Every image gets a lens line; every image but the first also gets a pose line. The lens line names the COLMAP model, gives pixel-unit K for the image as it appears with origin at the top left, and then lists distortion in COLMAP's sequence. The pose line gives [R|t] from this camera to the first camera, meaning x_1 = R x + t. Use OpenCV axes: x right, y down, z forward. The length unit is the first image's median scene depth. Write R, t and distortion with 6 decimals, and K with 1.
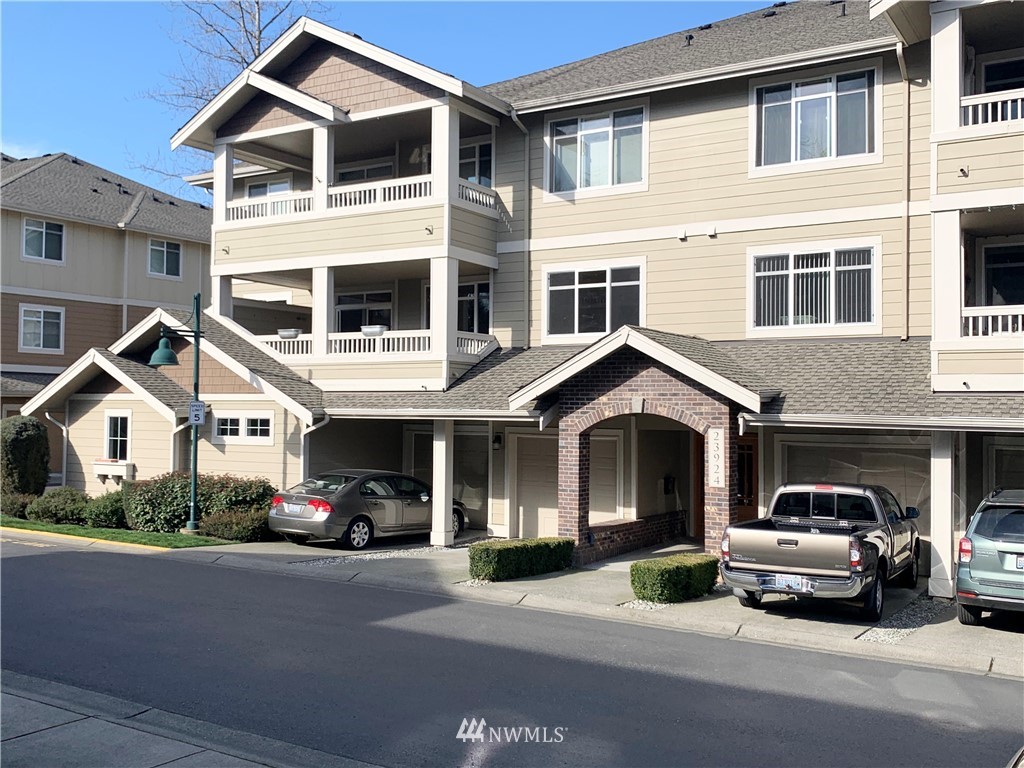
lens RADIAL K [[972.4, 0, 512.0], [0, 972.4, 384.0], [0, 0, 1]] dist [0.121351, -0.303496]
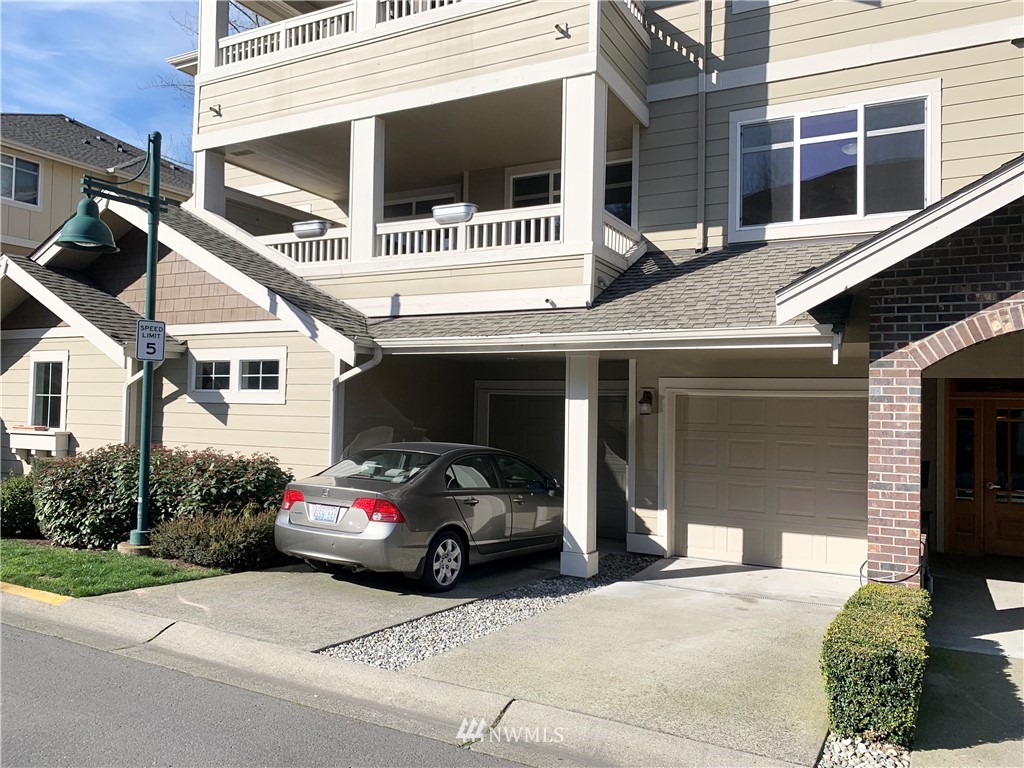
lens RADIAL K [[780.4, 0, 512.0], [0, 780.4, 384.0], [0, 0, 1]] dist [0.036866, -0.052942]
pose [[0.998623, 0.013213, 0.050775, -0.134590], [-0.013111, 0.999911, -0.002337, 0.053277], [-0.050802, 0.001668, 0.998707, 0.535050]]
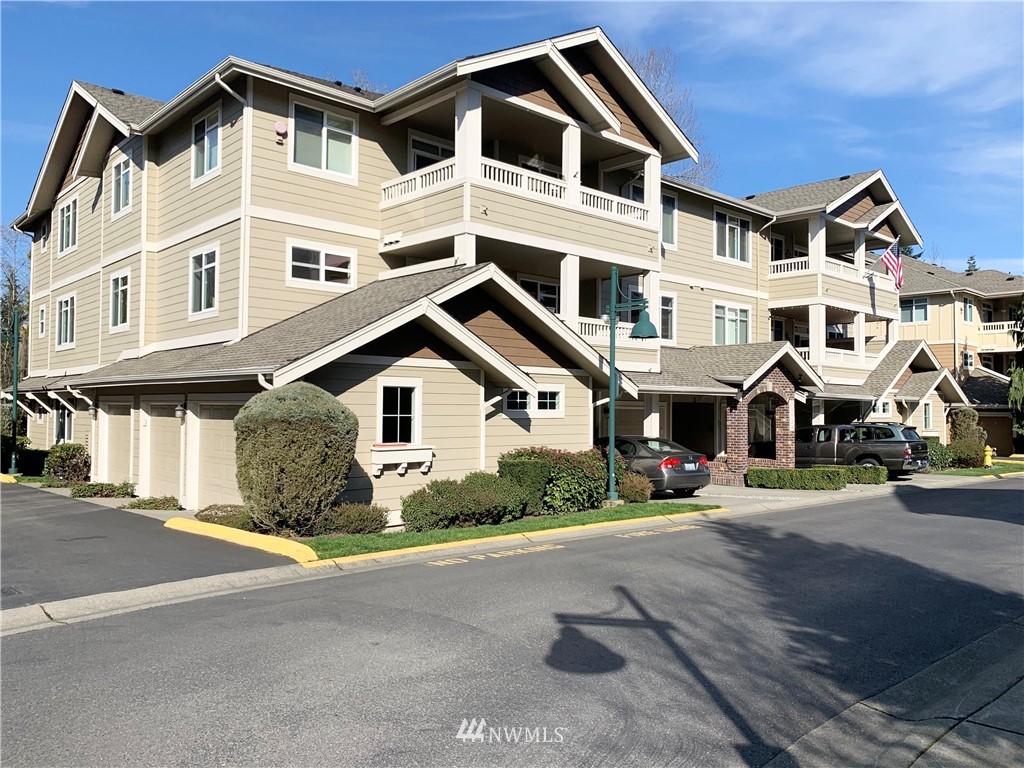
lens RADIAL K [[780.4, 0, 512.0], [0, 780.4, 384.0], [0, 0, 1]] dist [0.036866, -0.052942]
pose [[0.275144, 0.019369, 0.961208, -1.132209], [-0.037037, 0.999268, -0.009534, 0.039491], [-0.960689, -0.032977, 0.275660, 0.881030]]
